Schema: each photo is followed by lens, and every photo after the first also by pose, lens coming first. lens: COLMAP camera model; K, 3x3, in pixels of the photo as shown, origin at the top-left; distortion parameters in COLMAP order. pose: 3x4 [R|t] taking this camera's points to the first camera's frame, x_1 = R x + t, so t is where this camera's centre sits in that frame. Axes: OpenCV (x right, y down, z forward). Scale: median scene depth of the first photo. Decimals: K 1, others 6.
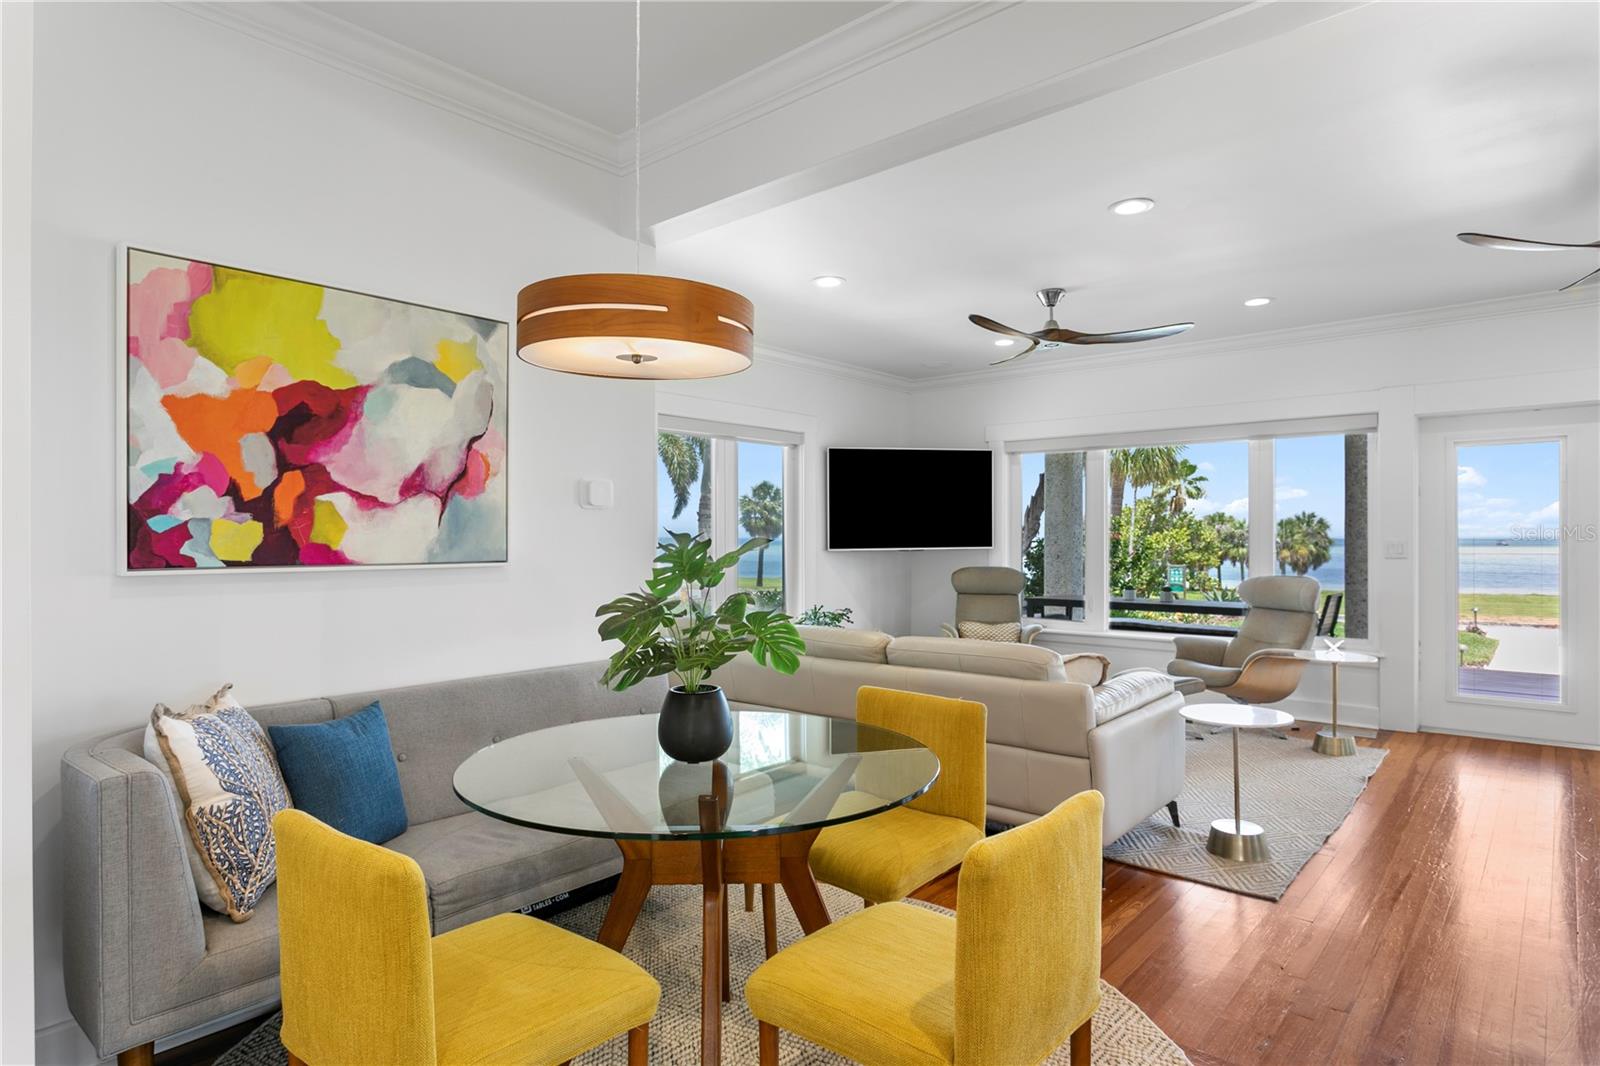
lens RADIAL K [[888.3, 0, 799.8], [0, 888.3, 539.2], [0, 0, 1]] dist [-0.020748, 0.001518]
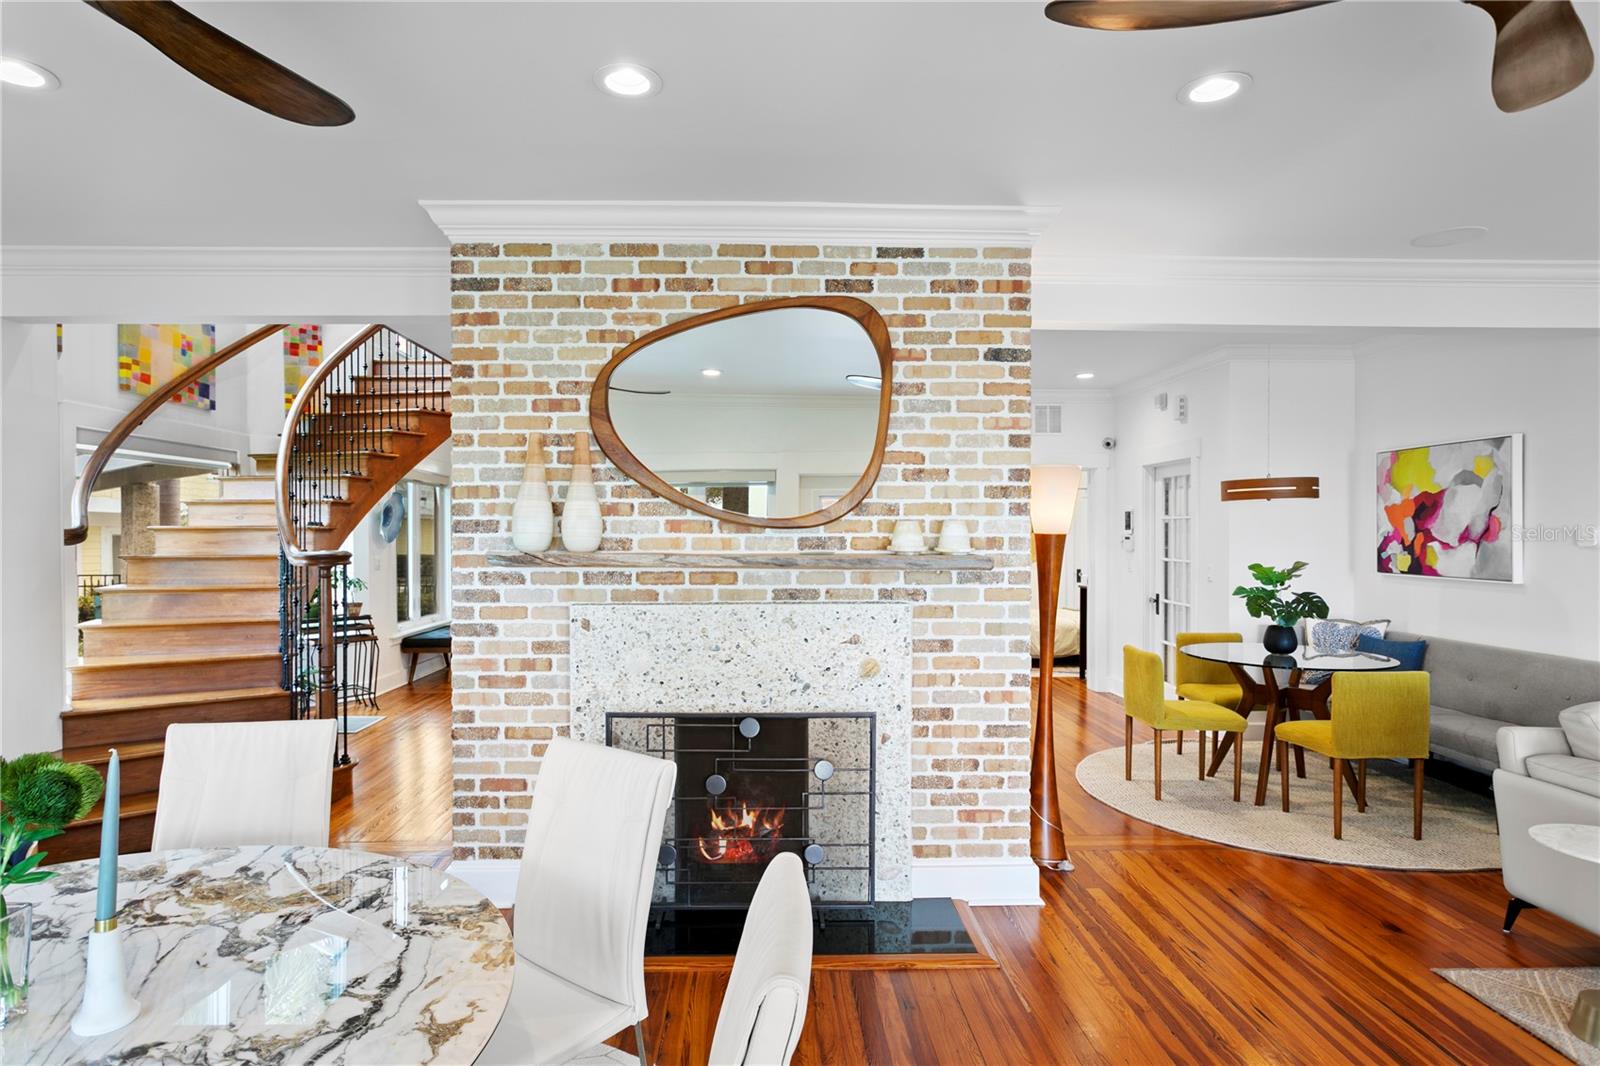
lens RADIAL K [[888.3, 0, 795.2], [0, 888.3, 536.3], [0, 0, 1]] dist [-0.020748, 0.001518]
pose [[-0.732158, 0.004054, -0.681123, 2.053014], [-0.001893, 0.999966, 0.007986, -0.080397], [0.681132, 0.007136, -0.732126, 1.510789]]
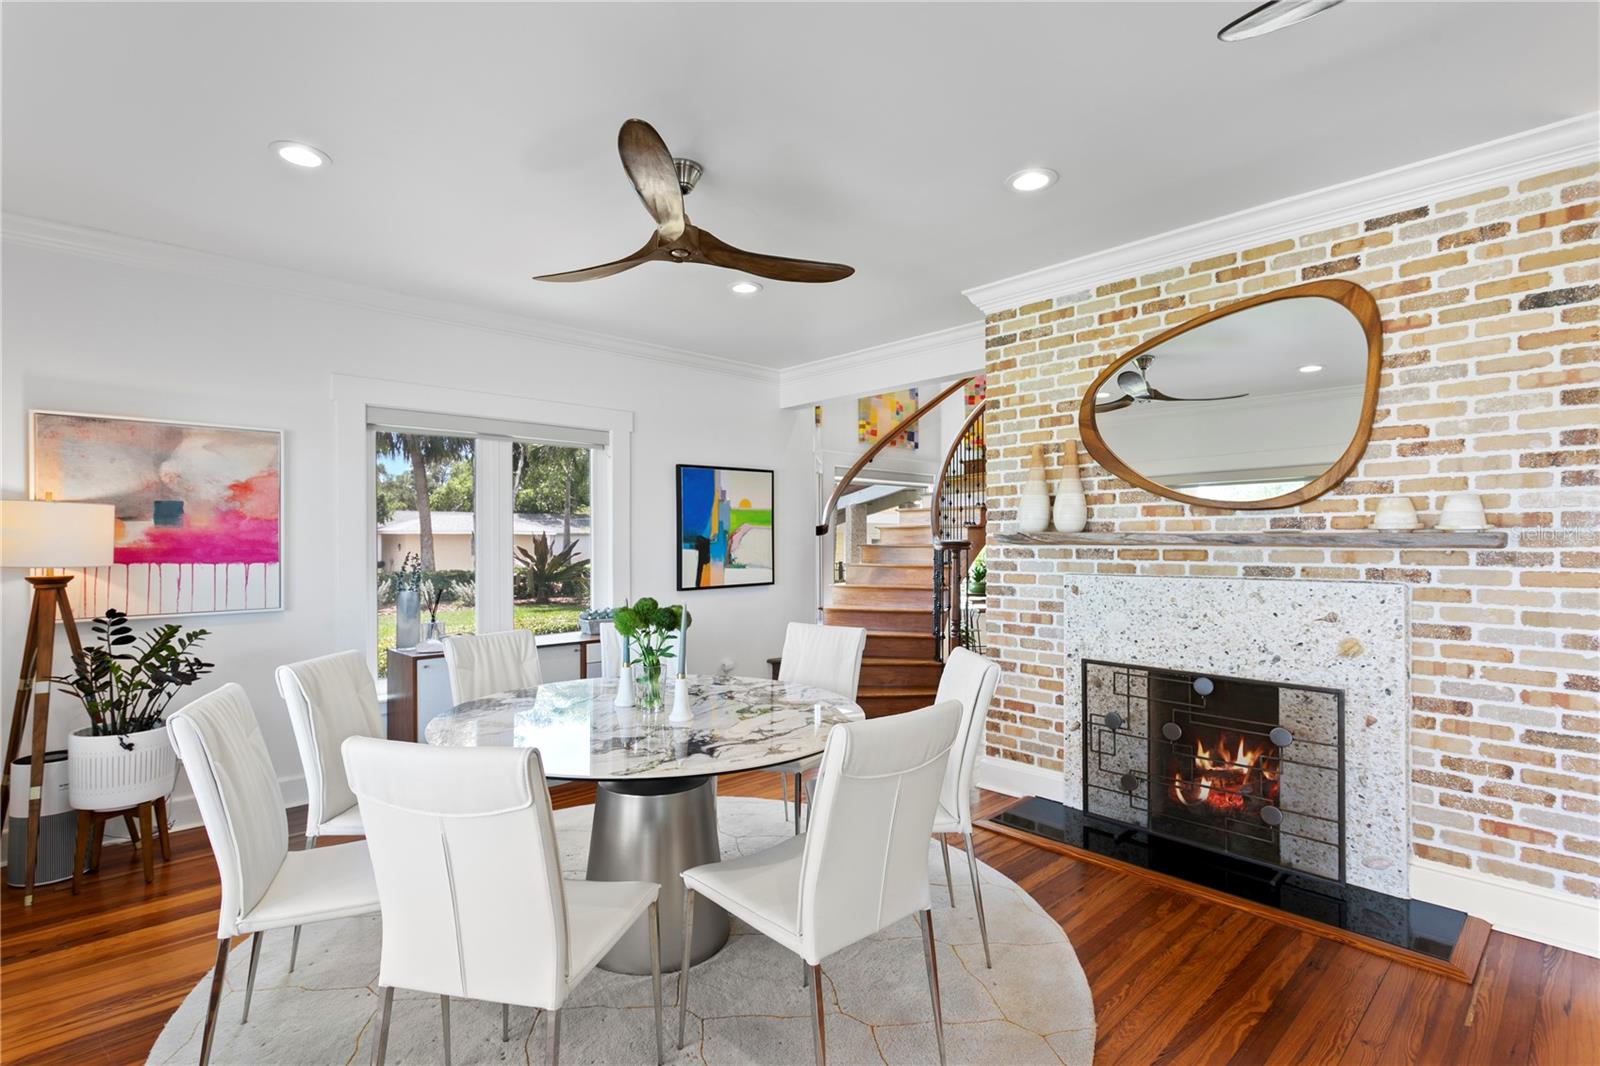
lens RADIAL K [[776.5, 0, 782.9], [0, 776.5, 531.6], [0, 0, 1]] dist [-0.005100, 0.002467]
pose [[-0.993760, 0.006140, 0.111367, 1.741768], [0.005073, 0.999938, -0.009868, -0.032596], [-0.111421, -0.009242, -0.993730, 1.897127]]
